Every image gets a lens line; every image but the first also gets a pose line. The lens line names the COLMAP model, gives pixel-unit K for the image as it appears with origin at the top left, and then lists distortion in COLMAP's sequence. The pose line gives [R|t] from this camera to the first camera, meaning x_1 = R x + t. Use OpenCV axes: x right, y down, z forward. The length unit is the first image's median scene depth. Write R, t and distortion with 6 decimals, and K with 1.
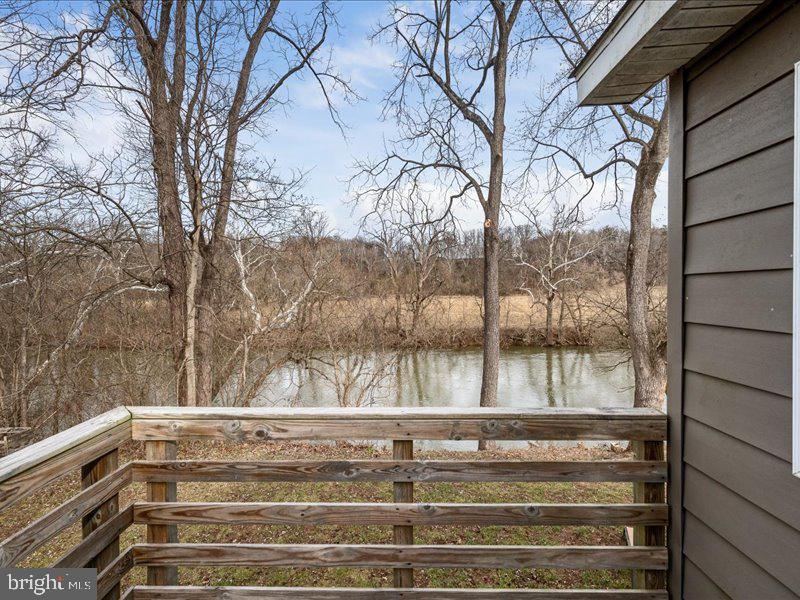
lens RADIAL K [[359.5, 0, 396.1], [0, 359.5, 280.8], [0, 0, 1]] dist [0.002940, 0.000172]
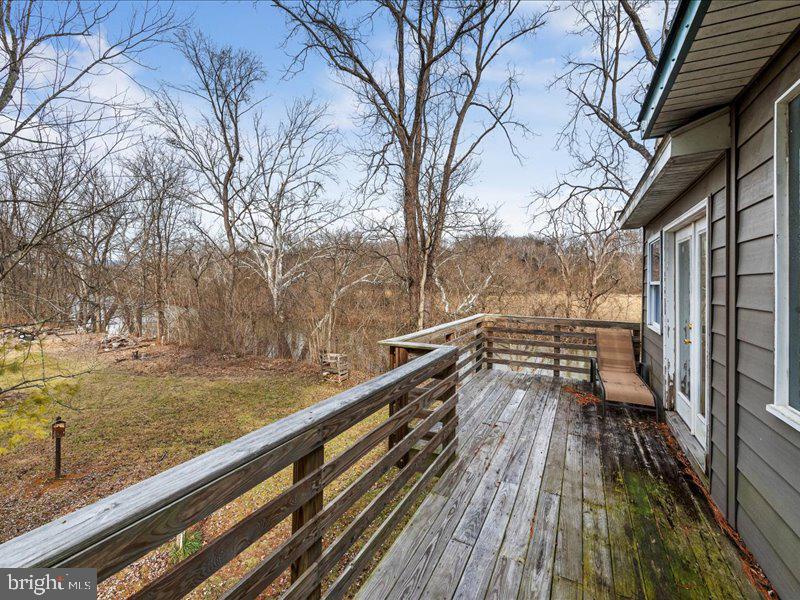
lens RADIAL K [[359.5, 0, 396.1], [0, 359.5, 280.8], [0, 0, 1]] dist [0.002940, 0.000172]
pose [[0.900483, 0.017317, -0.434545, 0.017716], [-0.011552, 0.999807, 0.015906, -0.008515], [0.434737, -0.009303, 0.900509, -0.446131]]
